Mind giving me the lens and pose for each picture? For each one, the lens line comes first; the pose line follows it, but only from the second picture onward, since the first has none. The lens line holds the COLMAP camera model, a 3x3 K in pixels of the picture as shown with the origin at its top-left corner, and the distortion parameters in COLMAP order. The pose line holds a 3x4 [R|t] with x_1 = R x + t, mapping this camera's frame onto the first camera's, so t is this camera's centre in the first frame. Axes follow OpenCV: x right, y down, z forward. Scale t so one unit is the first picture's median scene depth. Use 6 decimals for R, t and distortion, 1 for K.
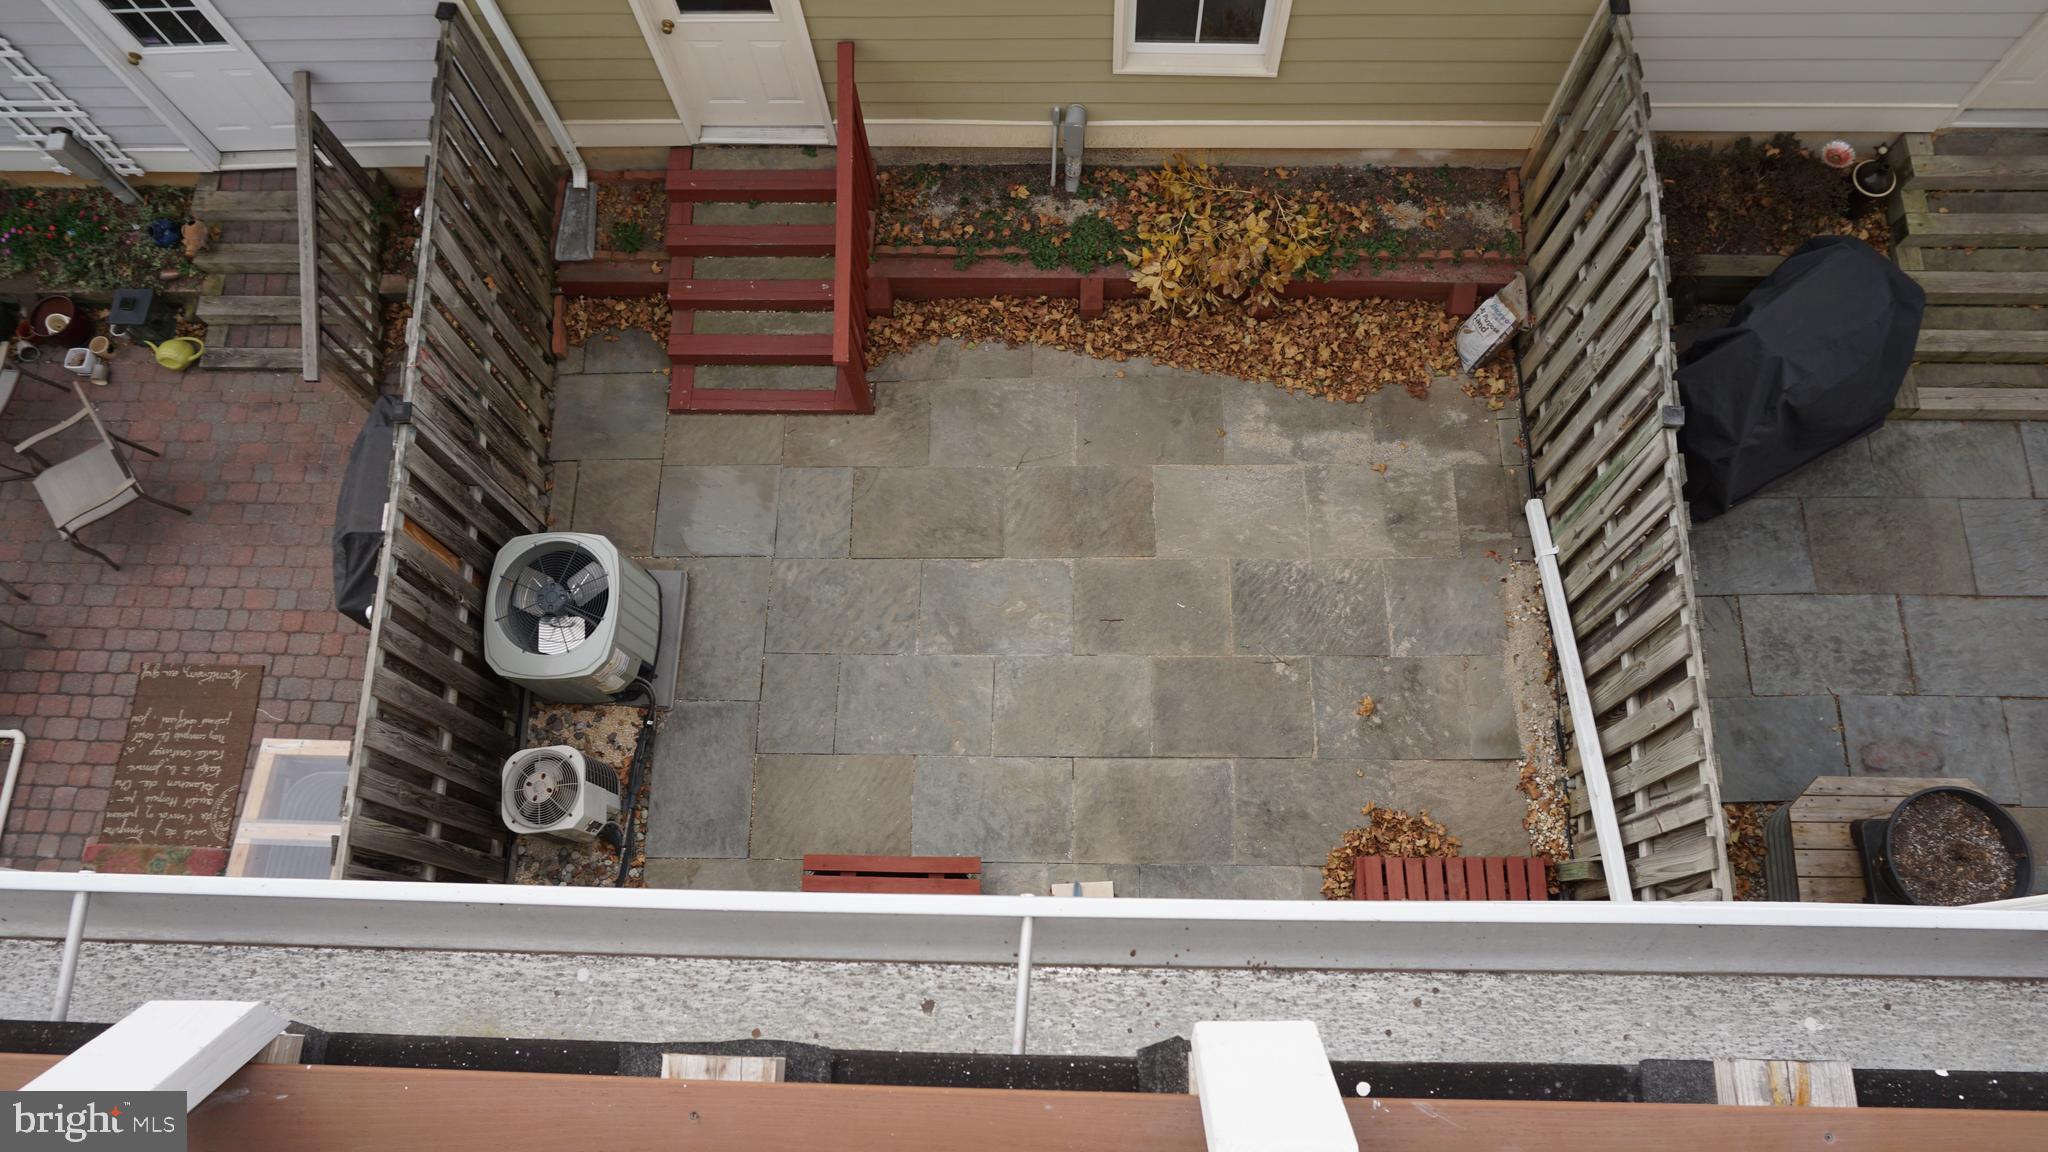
lens RADIAL K [[1366.6, 0, 1023.3], [0, 1366.6, 580.4], [0, 0, 1]] dist [-0.052948, 0.037704]
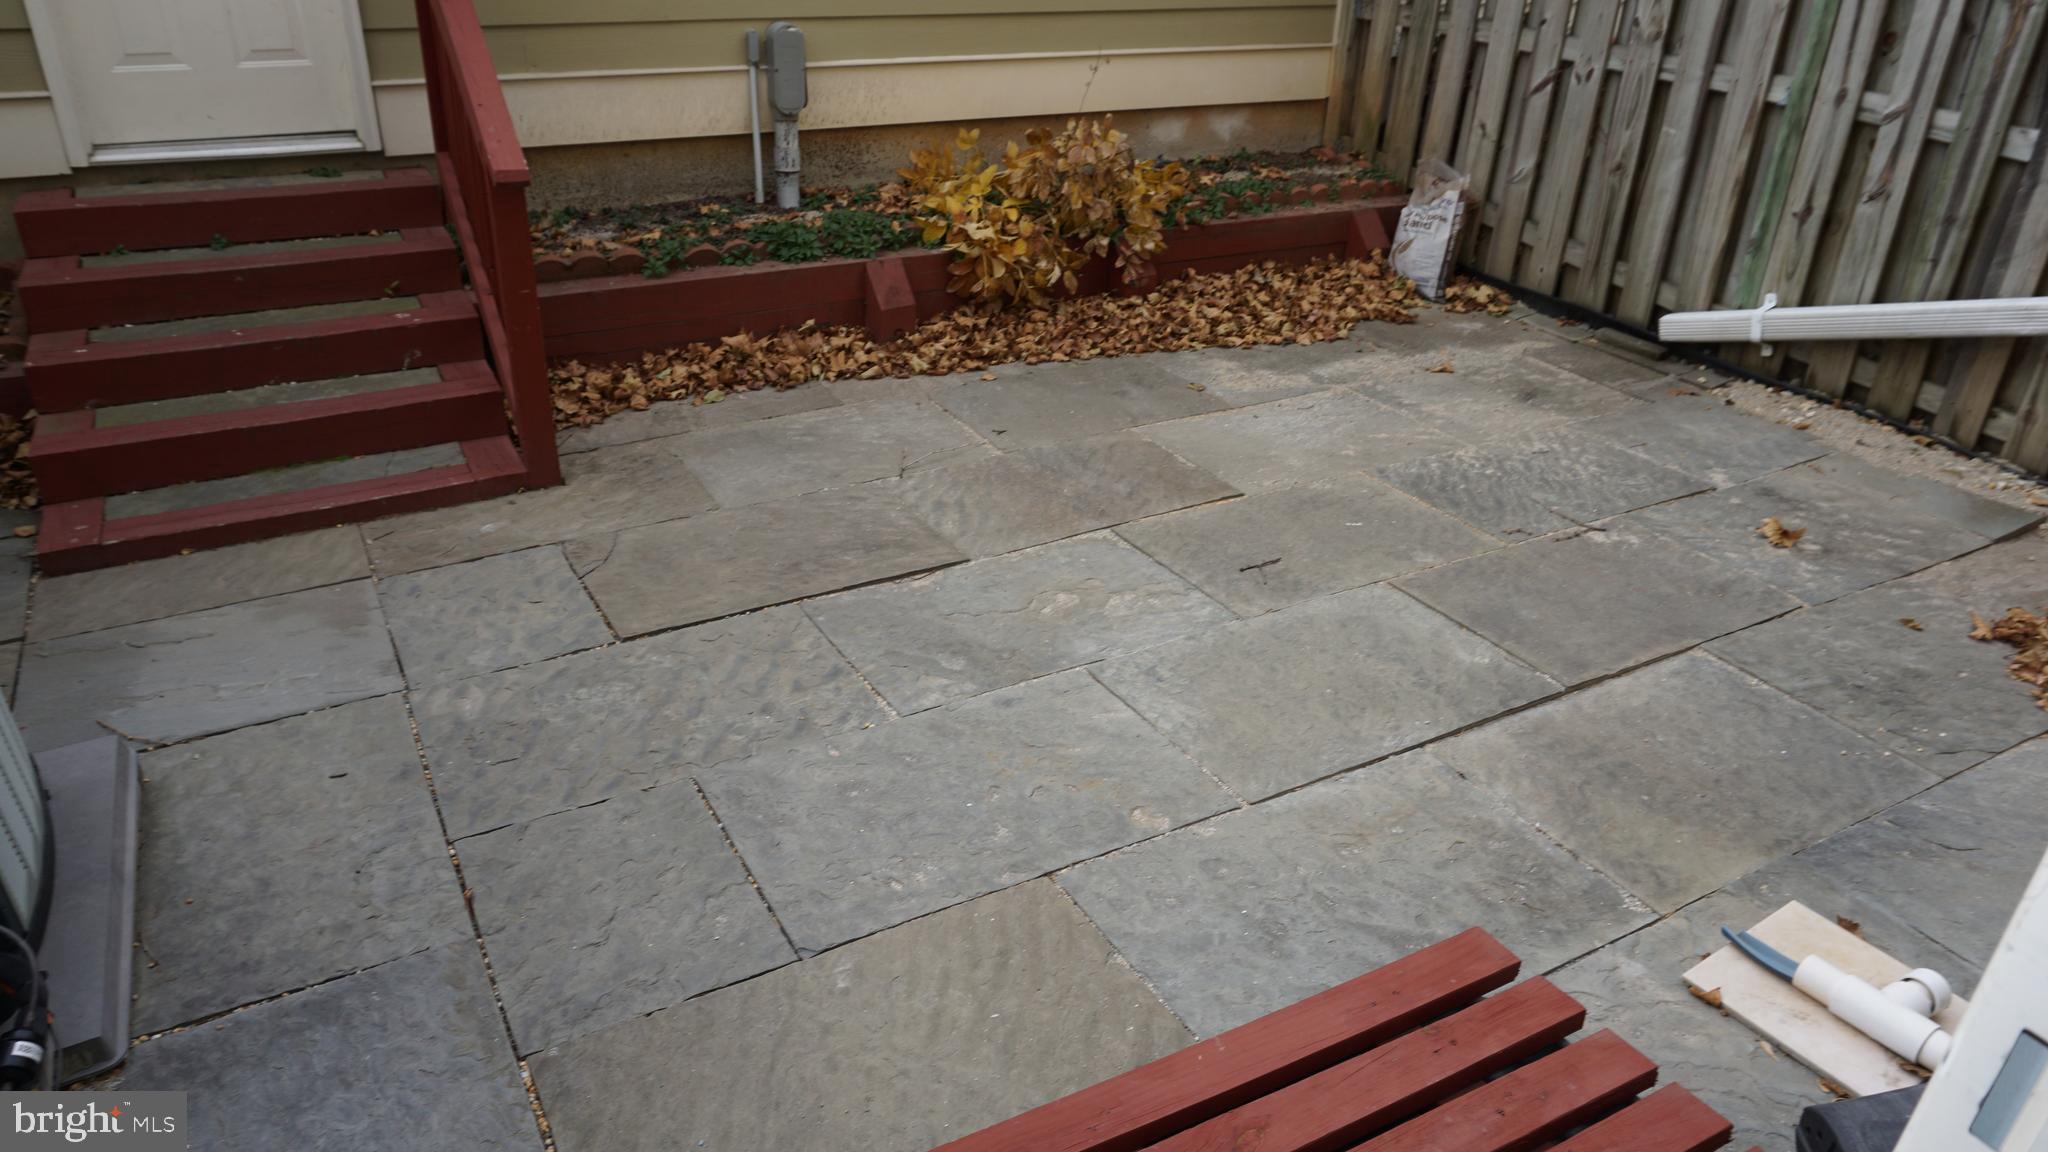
lens RADIAL K [[1366.6, 0, 1016.0], [0, 1366.6, 582.7], [0, 0, 1]] dist [-0.052948, 0.037704]
pose [[0.859295, -0.173011, 0.481331, -0.214370], [0.460533, 0.671140, -0.580930, 0.249393], [-0.222534, 0.720859, 0.656385, 0.716402]]
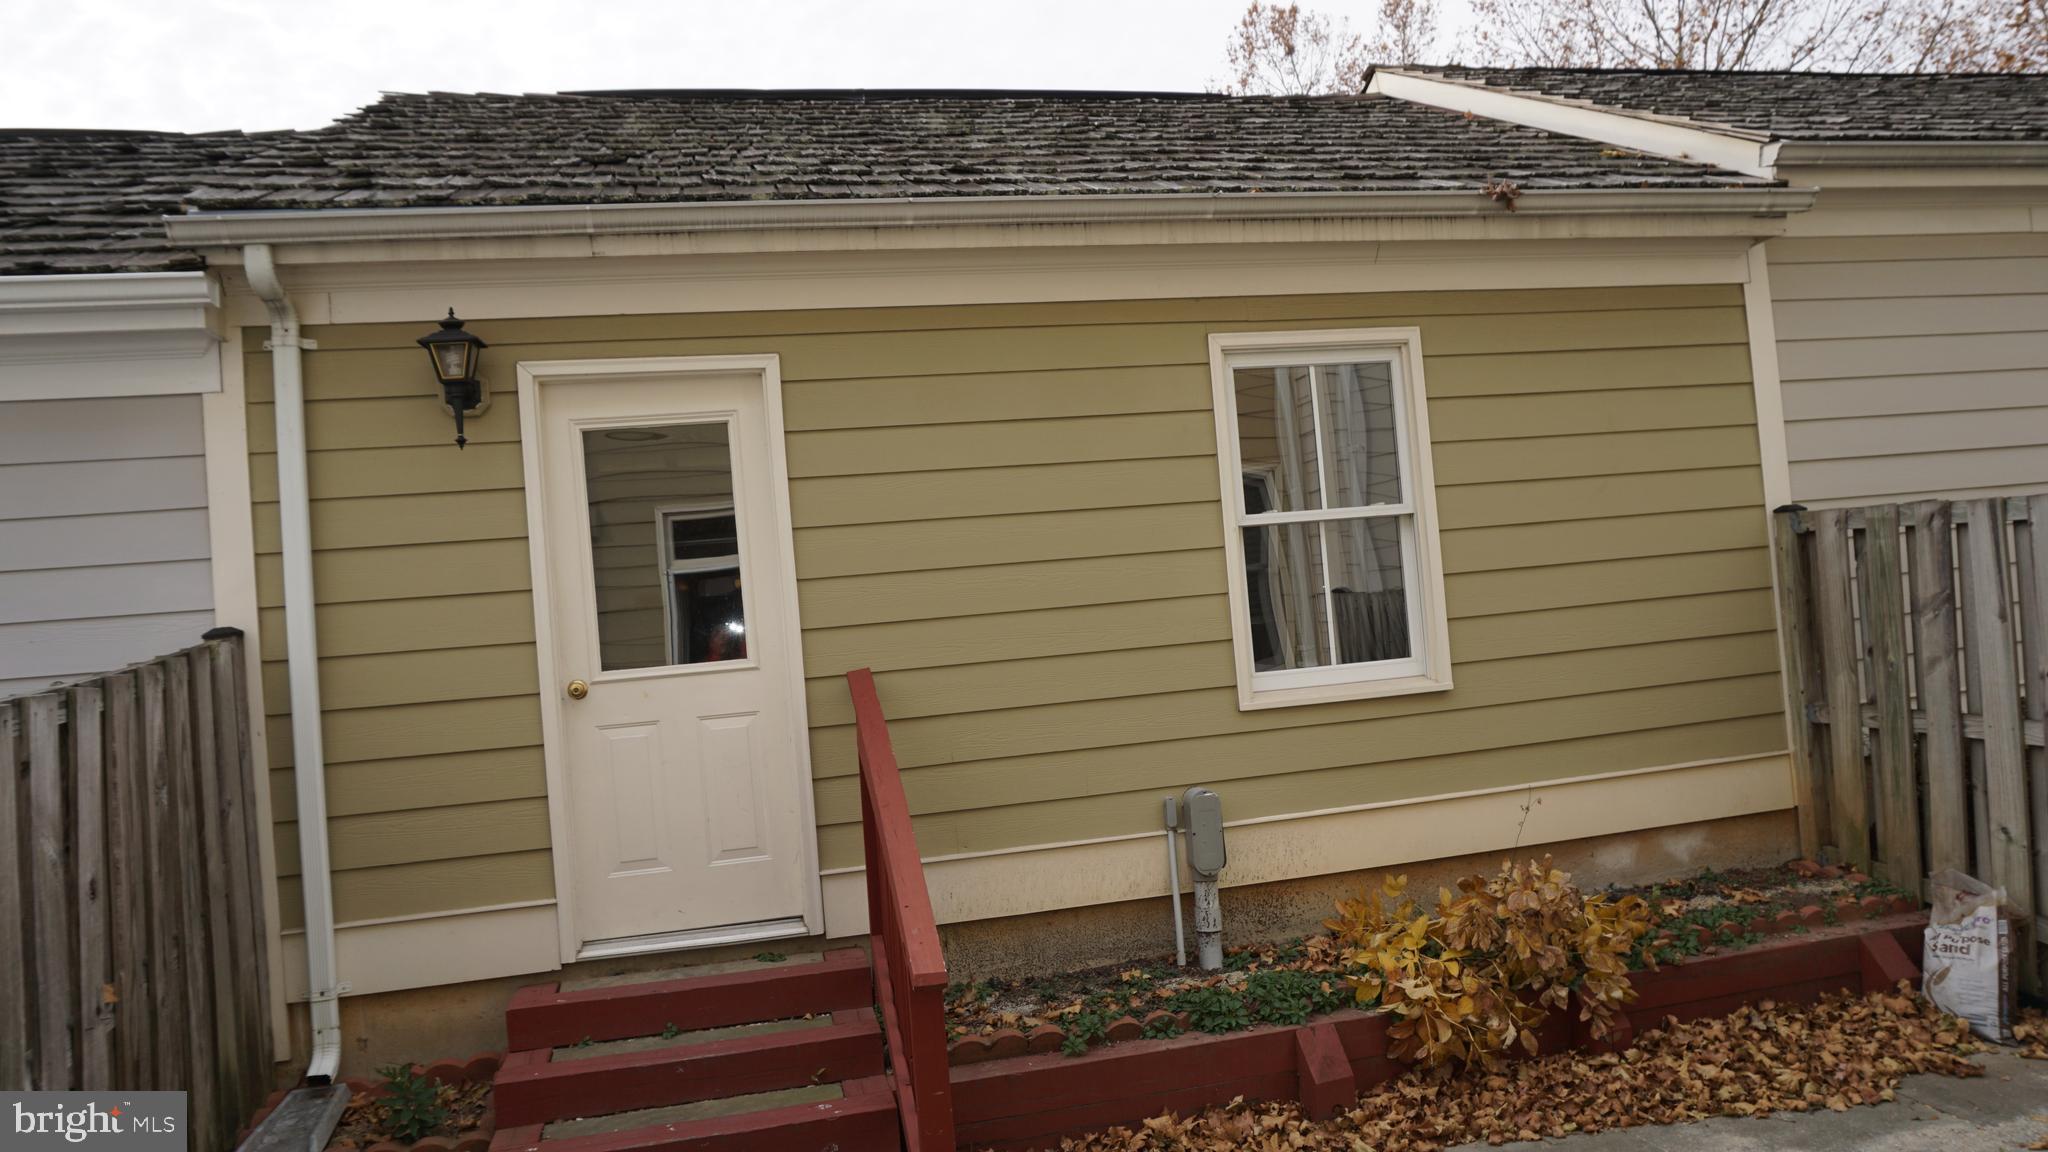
lens RADIAL K [[1366.6, 0, 1022.4], [0, 1366.6, 583.5], [0, 0, 1]] dist [-0.052948, 0.037704]
pose [[0.968749, -0.028755, 0.246369, -0.197713], [0.244935, 0.267593, -0.931880, 0.216713], [-0.039130, 0.963103, 0.266274, 0.703708]]
